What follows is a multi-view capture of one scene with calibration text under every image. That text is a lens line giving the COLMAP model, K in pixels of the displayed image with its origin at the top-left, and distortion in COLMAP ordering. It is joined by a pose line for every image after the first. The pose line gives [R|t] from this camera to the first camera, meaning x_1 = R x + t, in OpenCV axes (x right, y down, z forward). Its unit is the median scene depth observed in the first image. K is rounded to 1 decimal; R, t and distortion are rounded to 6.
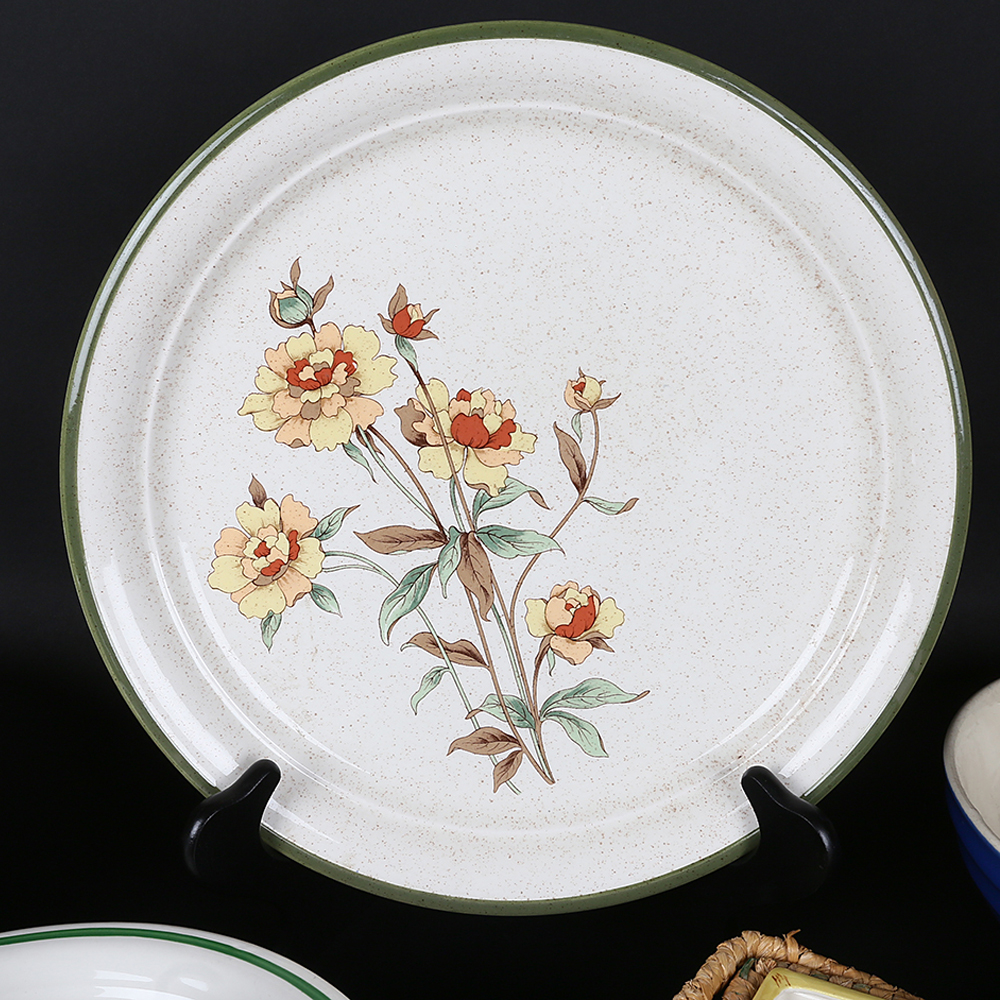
lens RADIAL K [[1545.1, 0, 494.1], [0, 1545.1, 490.8], [0, 0, 1]] dist [0.005905, 0.000000]
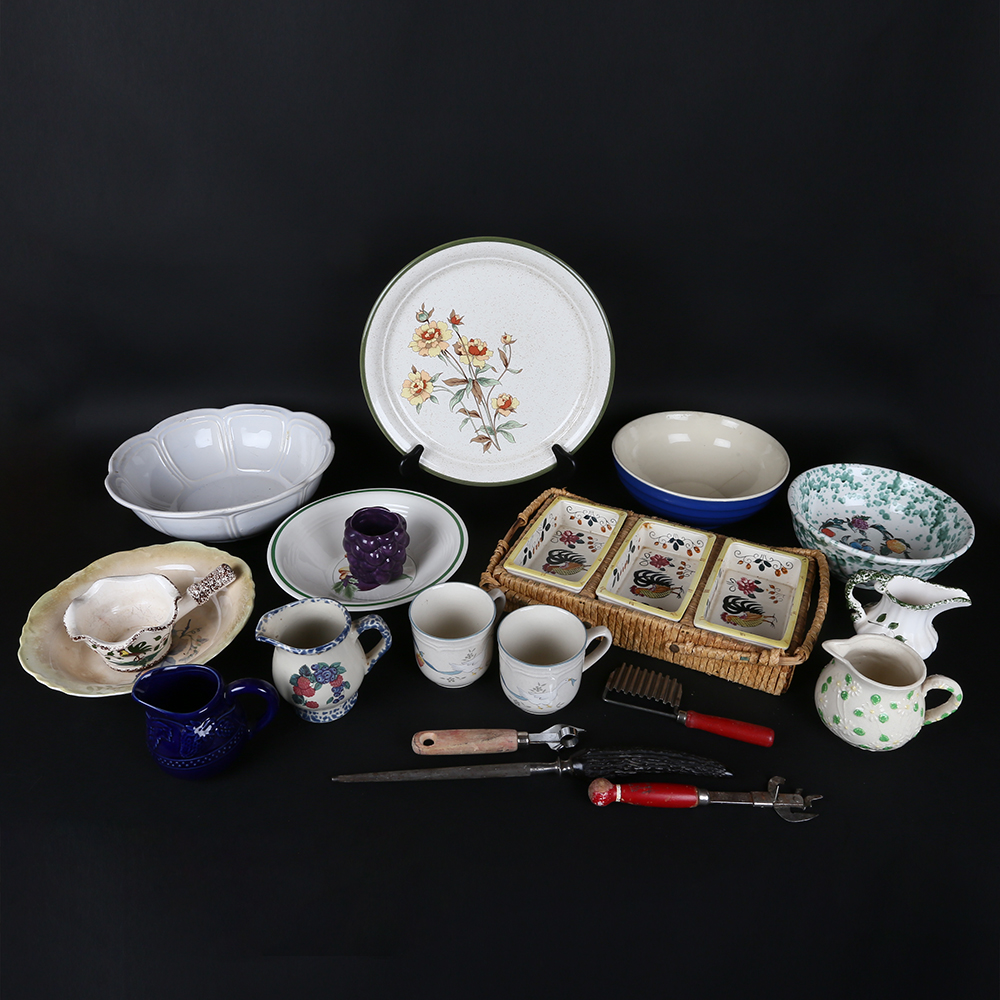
lens RADIAL K [[787.5, 0, 506.4], [0, 787.5, 500.9], [0, 0, 1]] dist [-0.005388, 0.016273]
pose [[0.999646, -0.020376, 0.017116, 0.020355], [0.016167, 0.975918, 0.217536, -0.094521], [-0.021137, -0.217182, 0.975902, -0.826413]]
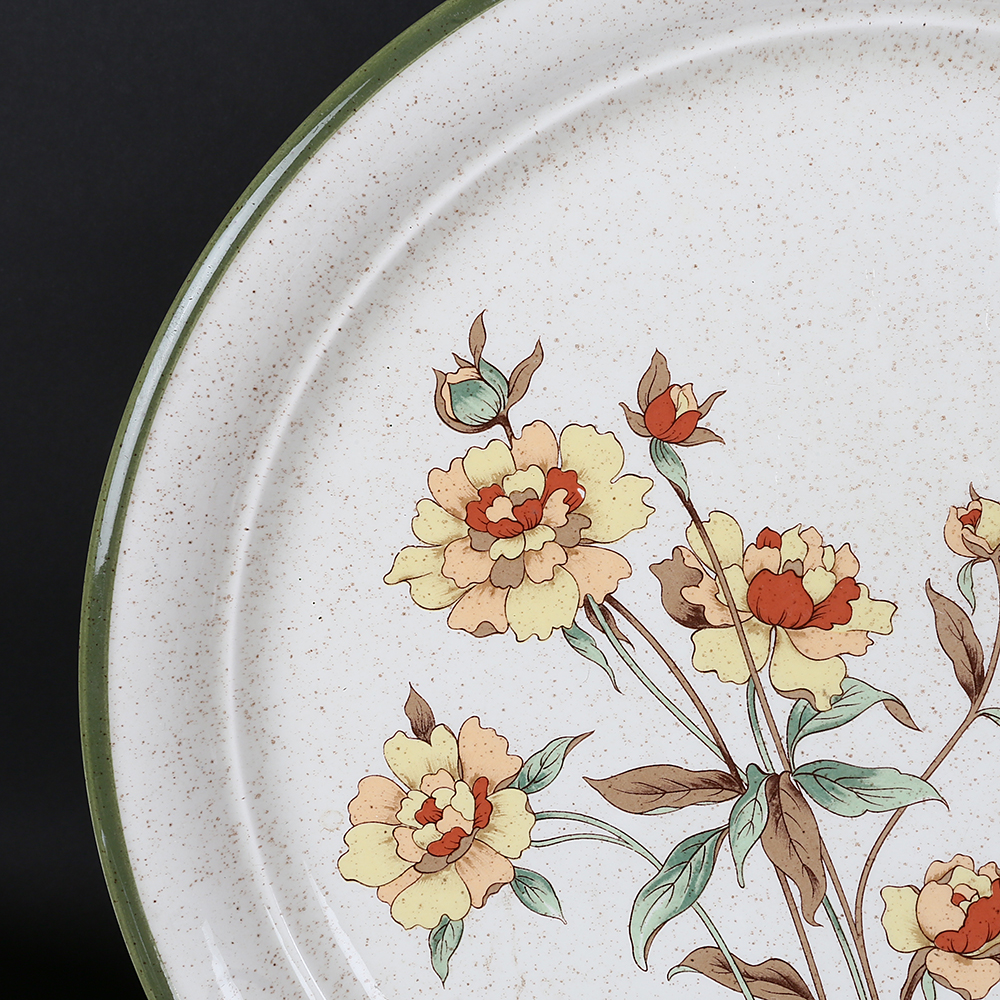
lens RADIAL K [[1419.9, 0, 500.8], [0, 1419.9, 505.8], [0, 0, 1]] dist [0.012871, 0.000000]
pose [[0.997072, -0.033299, -0.068831, -0.083318], [0.026853, 0.995347, -0.092542, -0.027424], [0.071593, 0.090423, 0.993327, 0.463852]]
